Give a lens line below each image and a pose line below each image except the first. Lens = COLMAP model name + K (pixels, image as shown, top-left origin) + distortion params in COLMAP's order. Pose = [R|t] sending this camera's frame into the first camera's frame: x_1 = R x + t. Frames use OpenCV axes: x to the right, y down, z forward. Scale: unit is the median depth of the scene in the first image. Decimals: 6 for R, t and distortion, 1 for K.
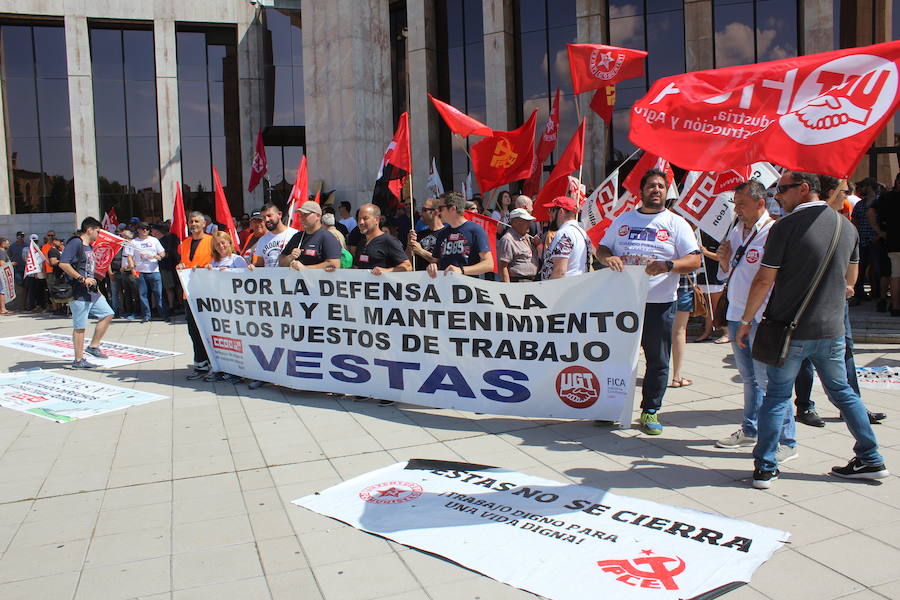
lens RADIAL K [[752.1, 0, 450.0], [0, 752.1, 300.0], [0, 0, 1]] dist [-0.170958, 0.162406]
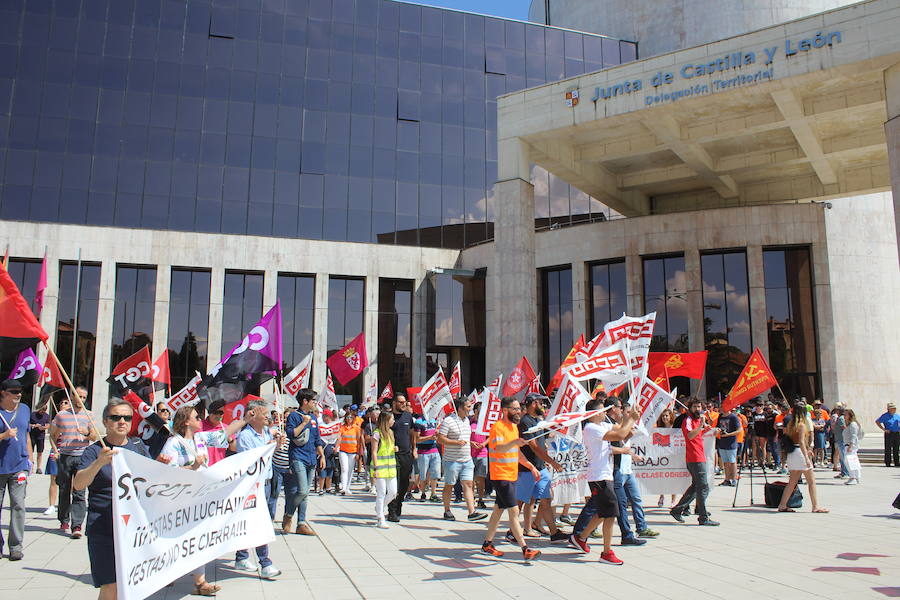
lens RADIAL K [[752.1, 0, 450.0], [0, 752.1, 300.0], [0, 0, 1]] dist [-0.170958, 0.162406]
pose [[0.997965, 0.031039, -0.055708, -0.512075], [-0.043292, 0.971168, -0.234434, 0.225852], [0.046826, 0.236369, 0.970535, -2.560393]]
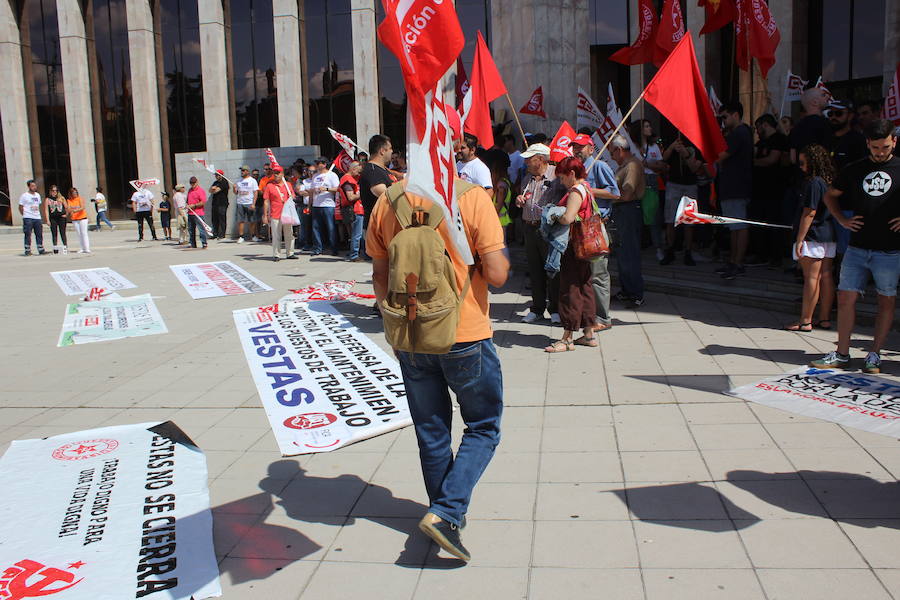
lens RADIAL K [[809.7, 0, 450.0], [0, 809.7, 300.0], [0, 0, 1]] dist [-0.152514, 0.149416]
pose [[0.878659, 0.079422, -0.470798, 0.602276], [-0.041251, 0.995008, 0.090867, -0.040002], [0.475665, -0.060420, 0.877549, 0.233577]]
